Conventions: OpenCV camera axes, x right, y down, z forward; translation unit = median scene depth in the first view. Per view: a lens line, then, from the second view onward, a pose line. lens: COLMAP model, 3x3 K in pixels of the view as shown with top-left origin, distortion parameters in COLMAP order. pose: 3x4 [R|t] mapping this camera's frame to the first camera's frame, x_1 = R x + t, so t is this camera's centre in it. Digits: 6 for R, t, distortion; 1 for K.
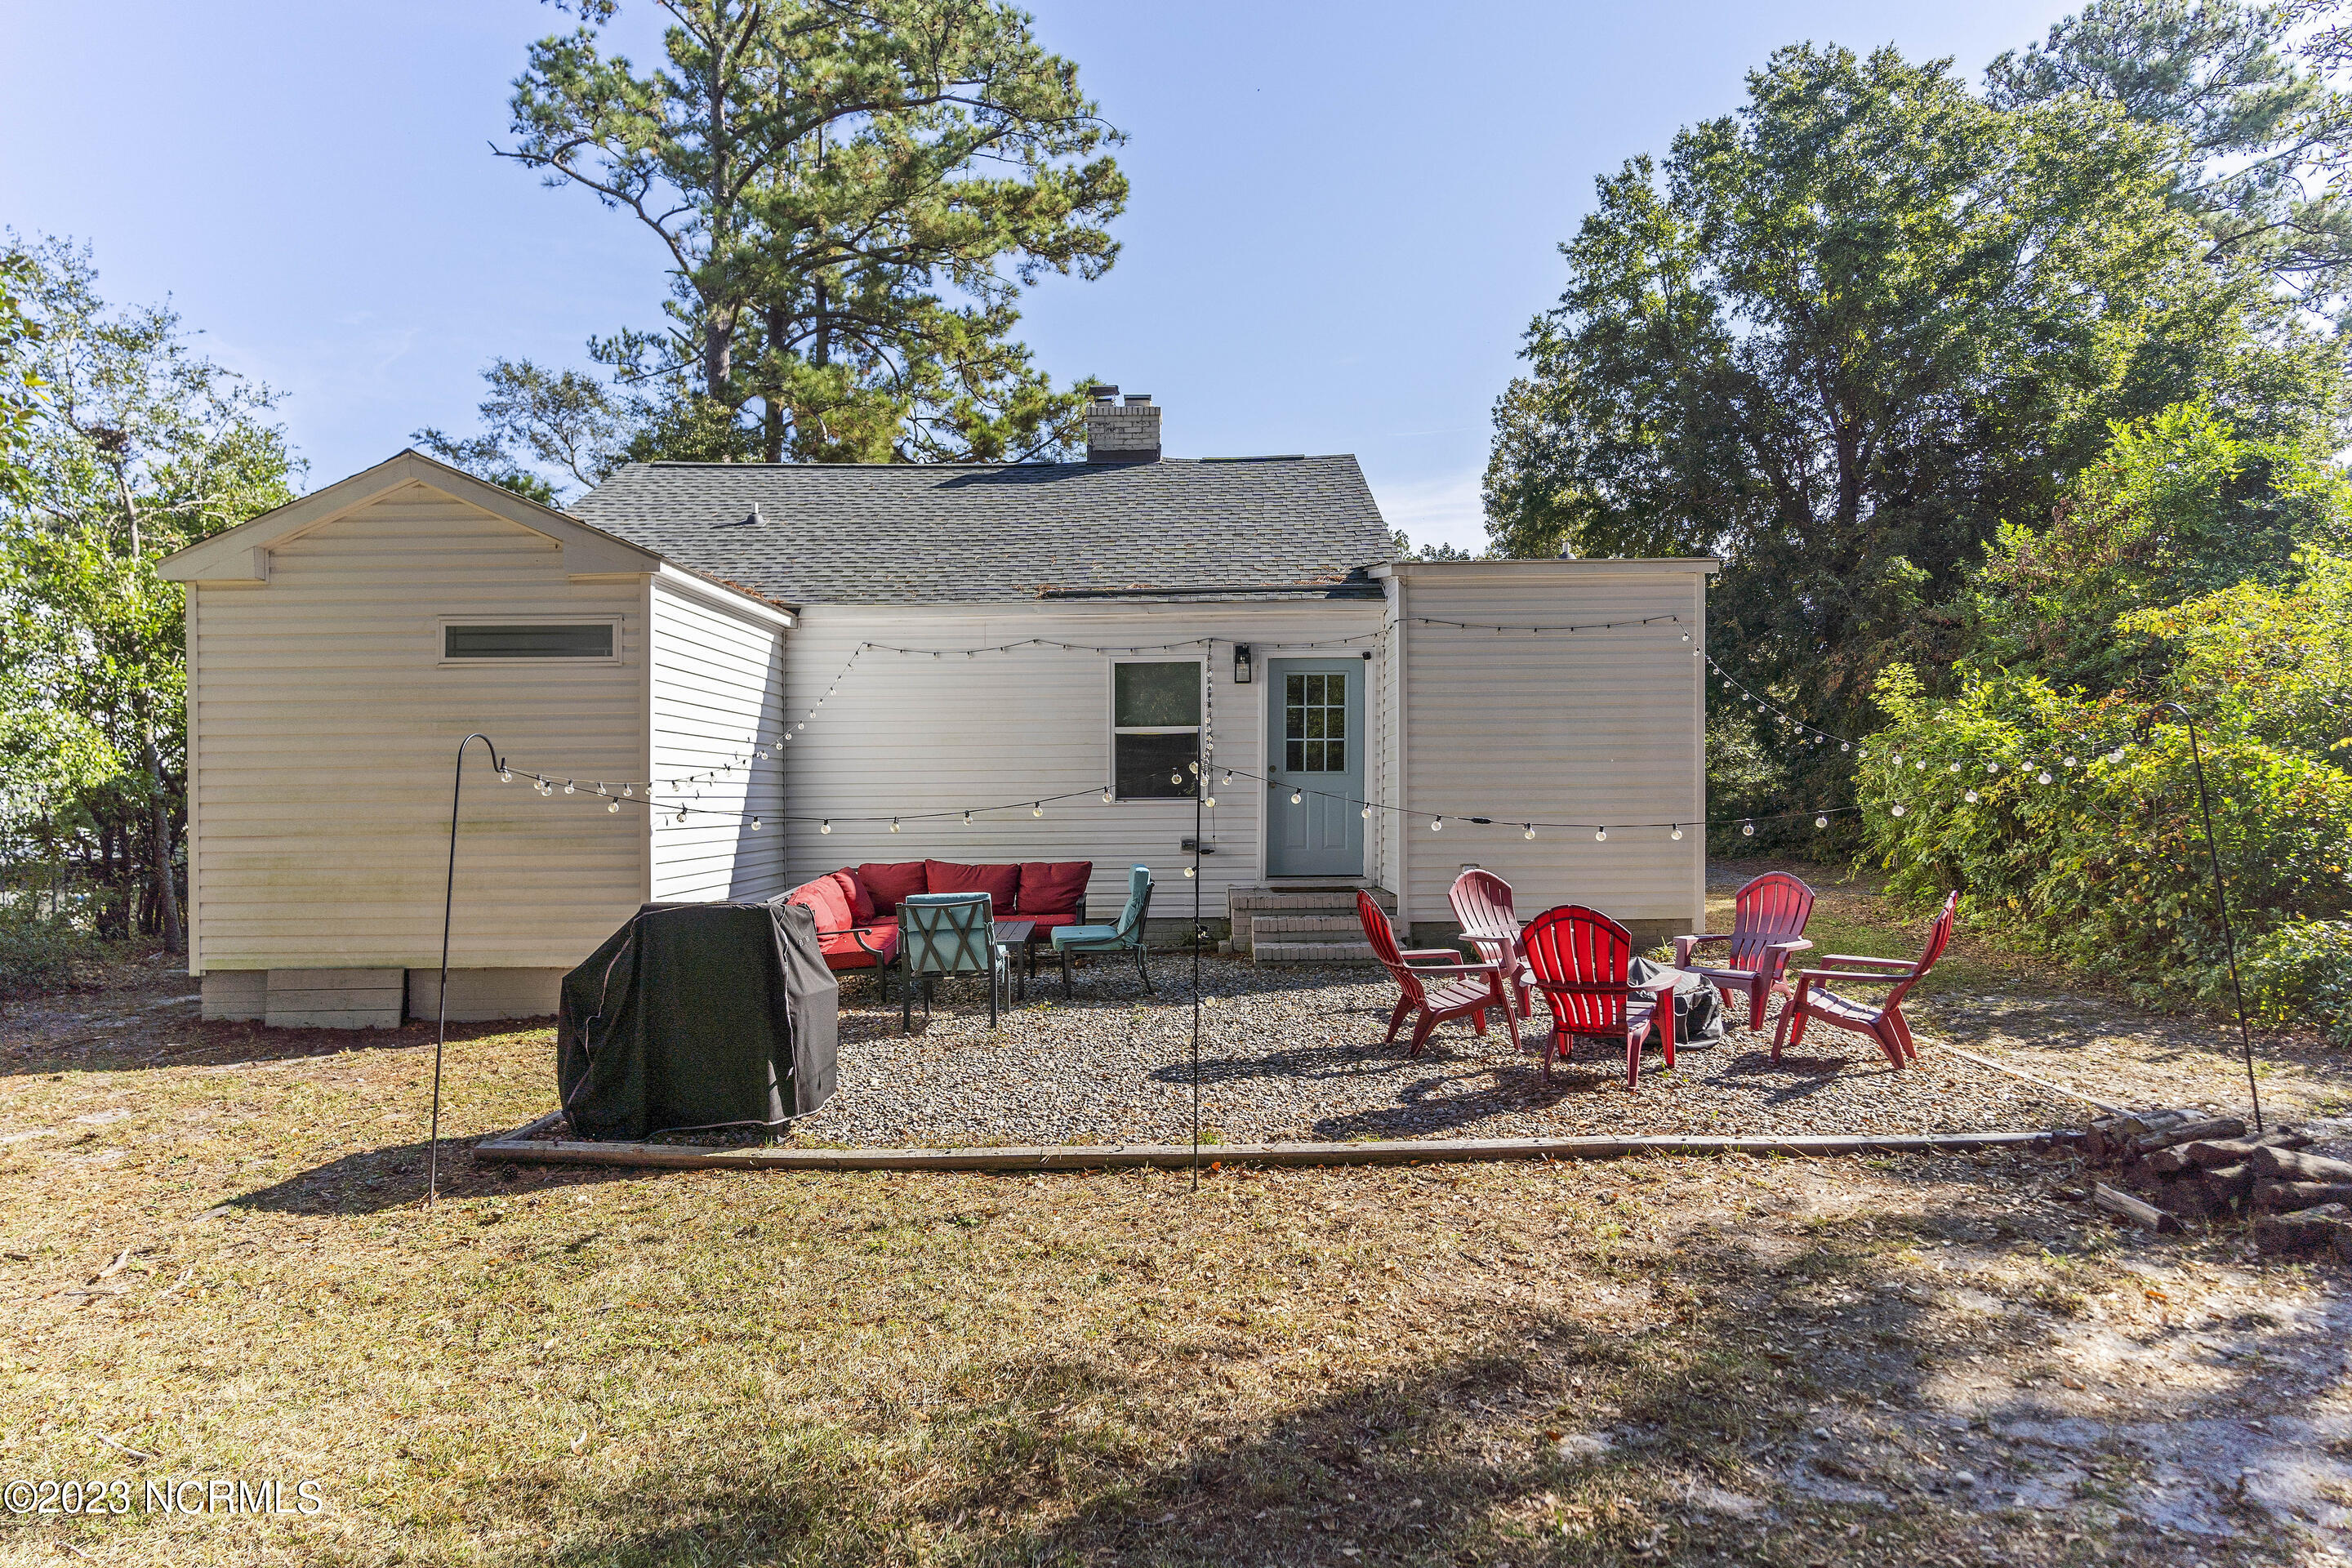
lens RADIAL K [[1337.6, 0, 1179.9], [0, 1337.6, 787.6], [0, 0, 1]] dist [0.002762, 0.000196]
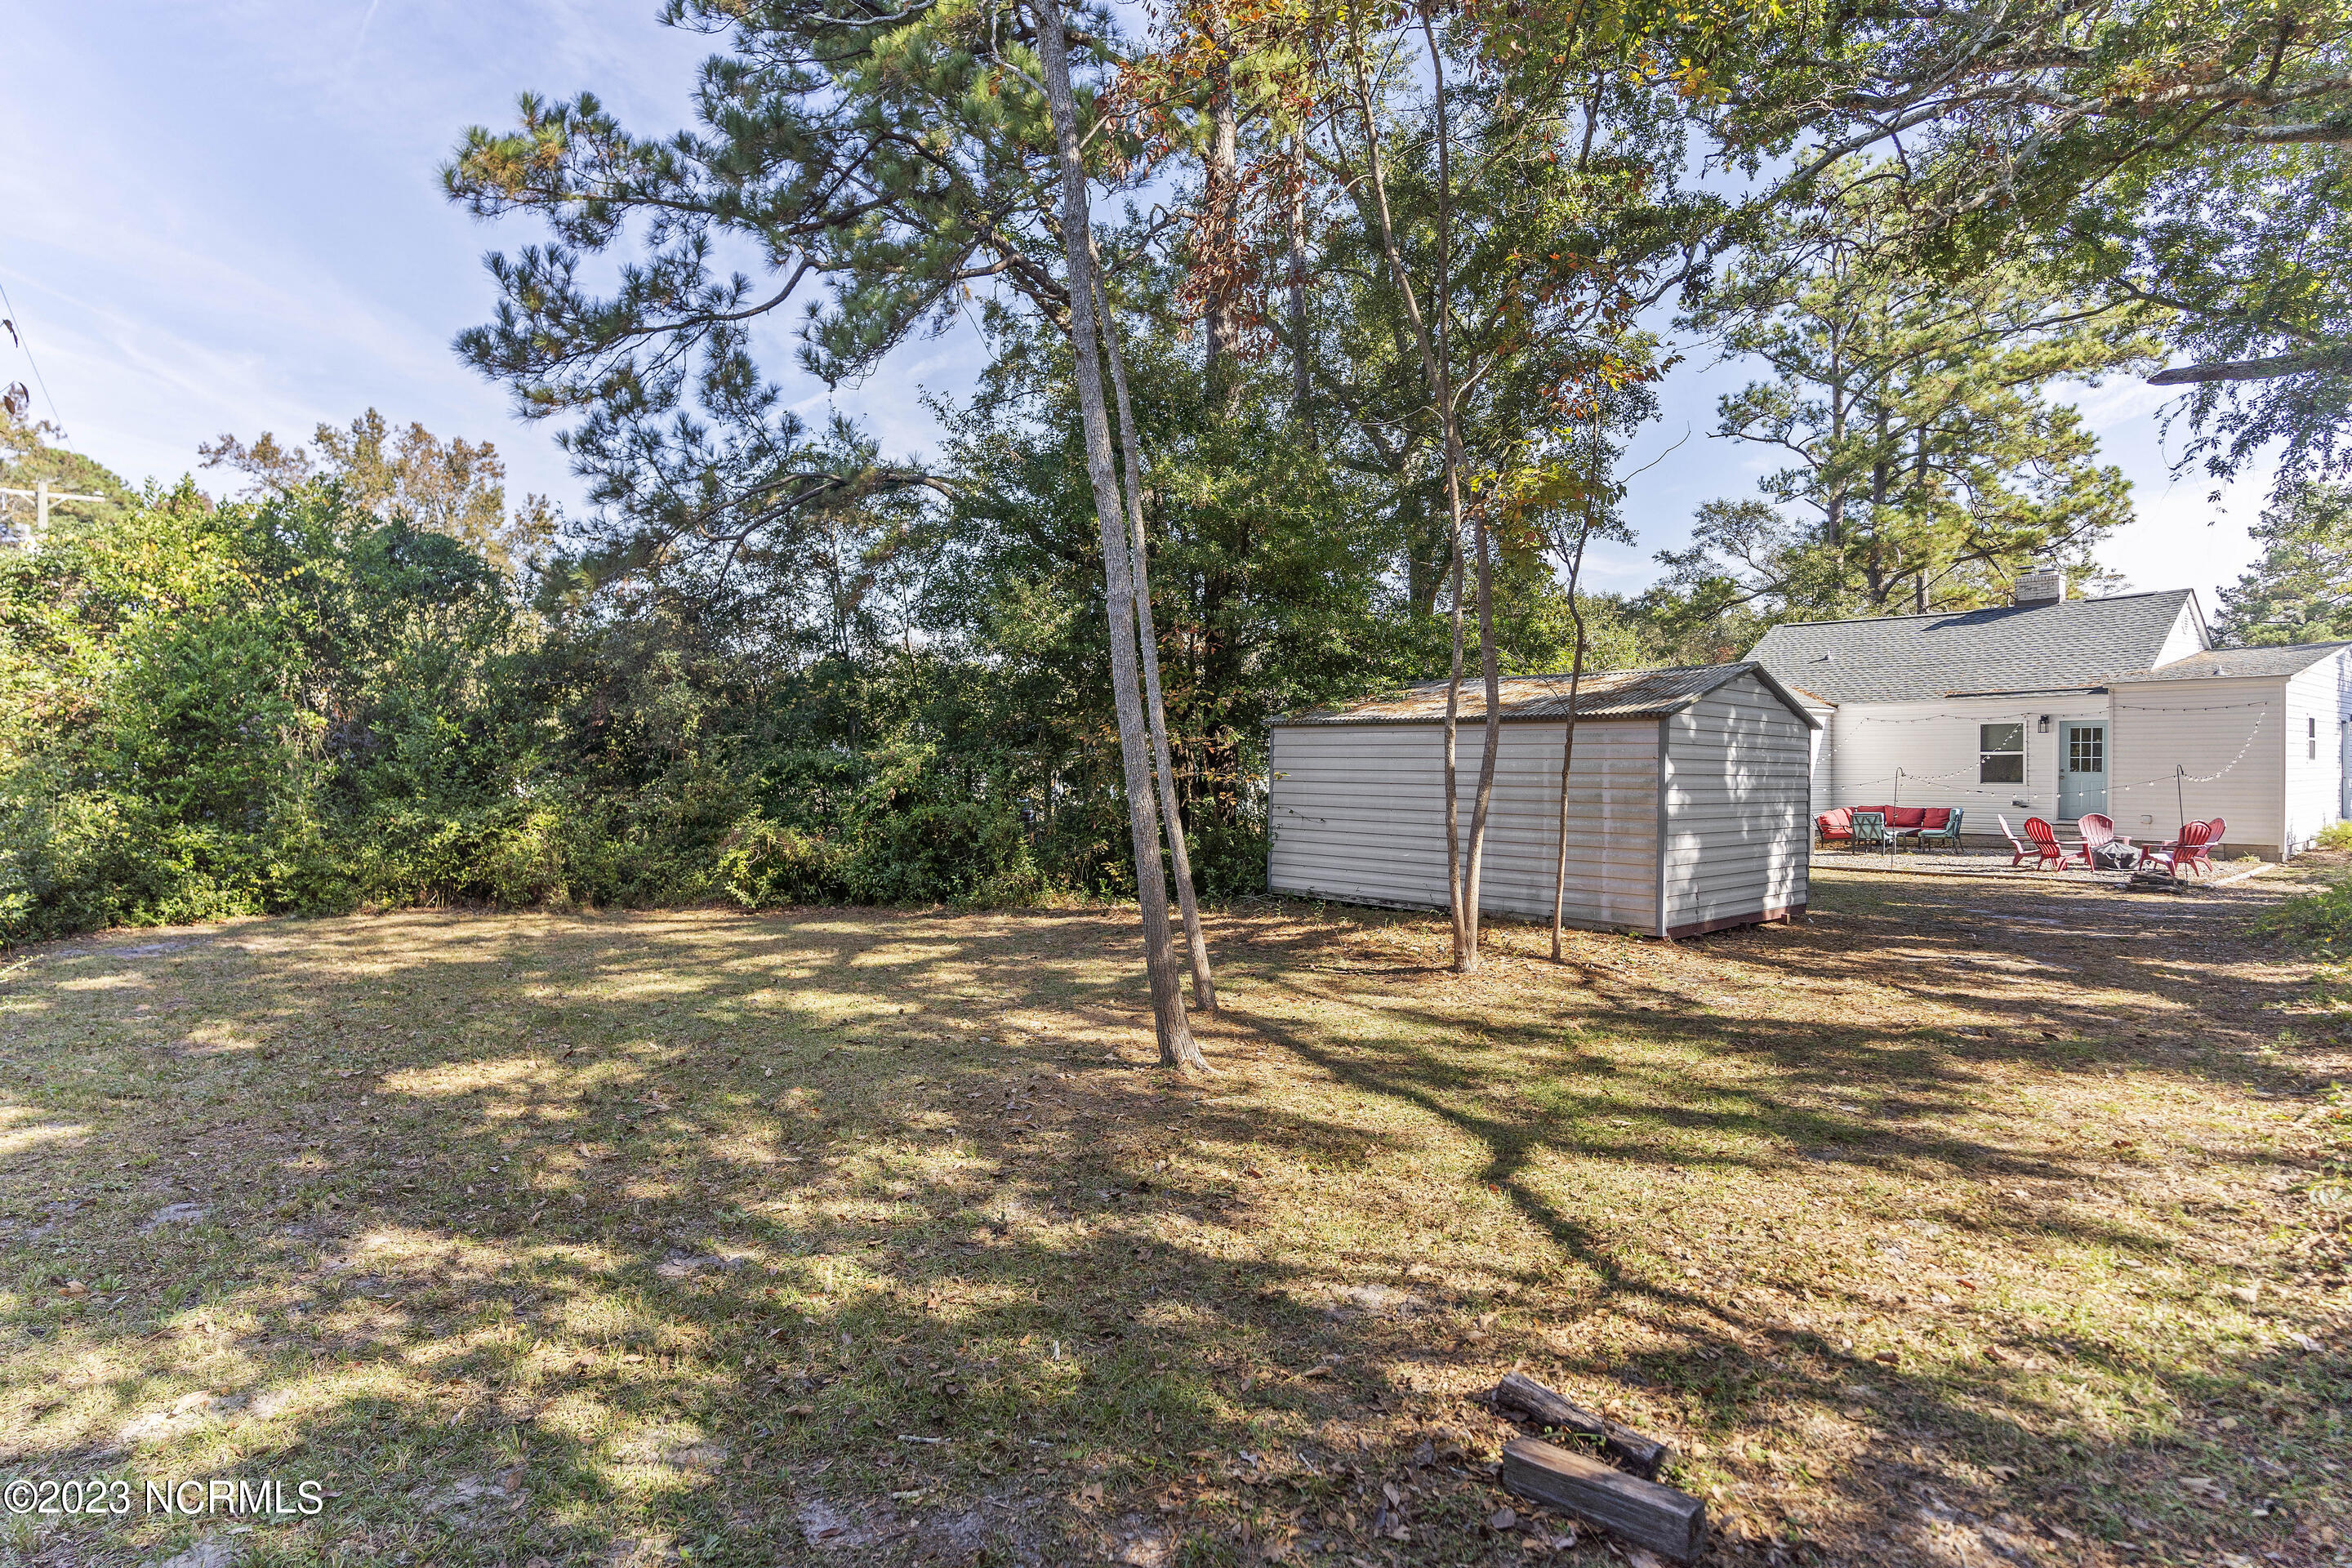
lens RADIAL K [[1230.5, 0, 1180.3], [0, 1230.5, 775.2], [0, 0, 1]] dist [-0.001661, 0.000001]
pose [[0.656322, 0.014791, -0.754336, 0.391083], [0.000191, 0.999805, 0.019771, -0.027803], [0.754481, -0.013121, 0.656190, -0.876973]]
